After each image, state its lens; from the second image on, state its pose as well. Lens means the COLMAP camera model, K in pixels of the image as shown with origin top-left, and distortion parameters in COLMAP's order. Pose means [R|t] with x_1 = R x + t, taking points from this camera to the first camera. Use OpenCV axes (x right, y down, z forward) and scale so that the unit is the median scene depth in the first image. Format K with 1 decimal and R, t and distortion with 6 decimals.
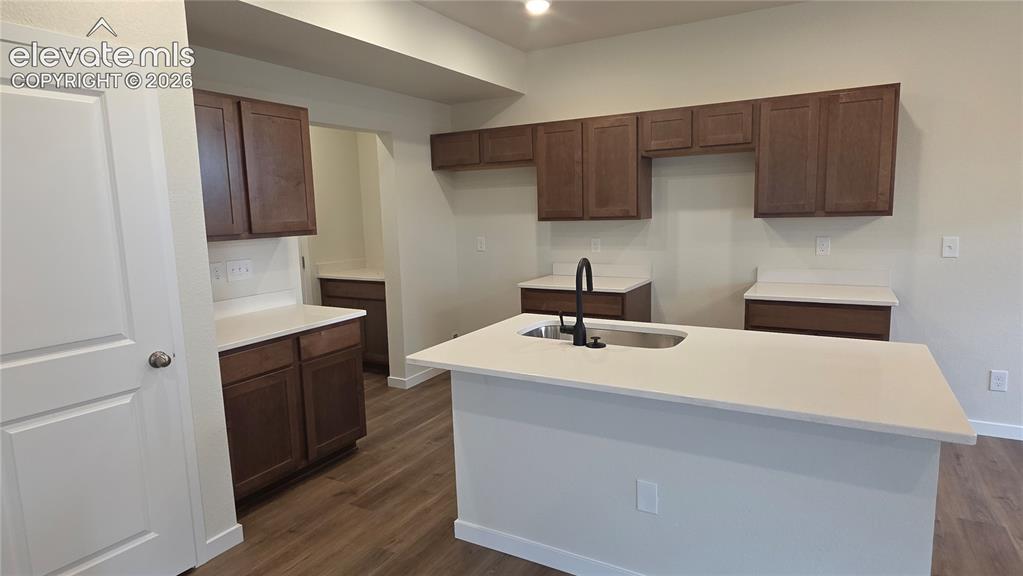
lens RADIAL K [[578.7, 0, 508.7], [0, 578.7, 286.8], [0, 0, 1]] dist [0.012854, -0.003794]
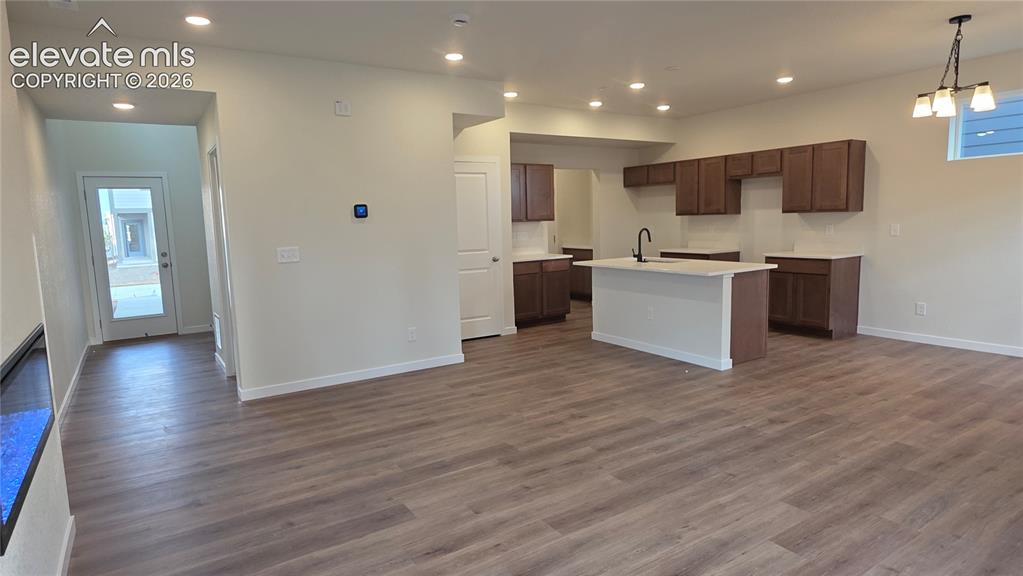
lens RADIAL K [[578.7, 0, 510.9], [0, 578.7, 290.2], [0, 0, 1]] dist [0.012854, -0.003794]
pose [[0.889031, 0.059766, -0.453928, 0.544622], [-0.057745, 0.998163, 0.018328, 0.145043], [0.454190, 0.009918, 0.890850, -1.053957]]
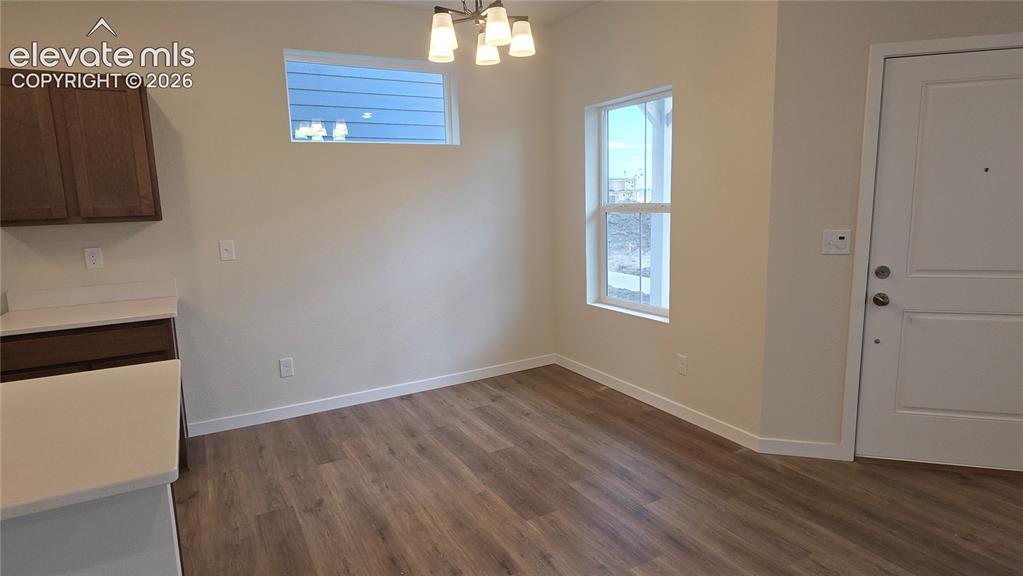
lens RADIAL K [[578.7, 0, 511.6], [0, 578.7, 284.5], [0, 0, 1]] dist [0.012854, -0.003794]
pose [[0.523835, -0.116066, 0.843875, 0.153388], [0.129135, 0.990044, 0.056009, -0.001127], [-0.841974, 0.079634, 0.533608, 0.040635]]
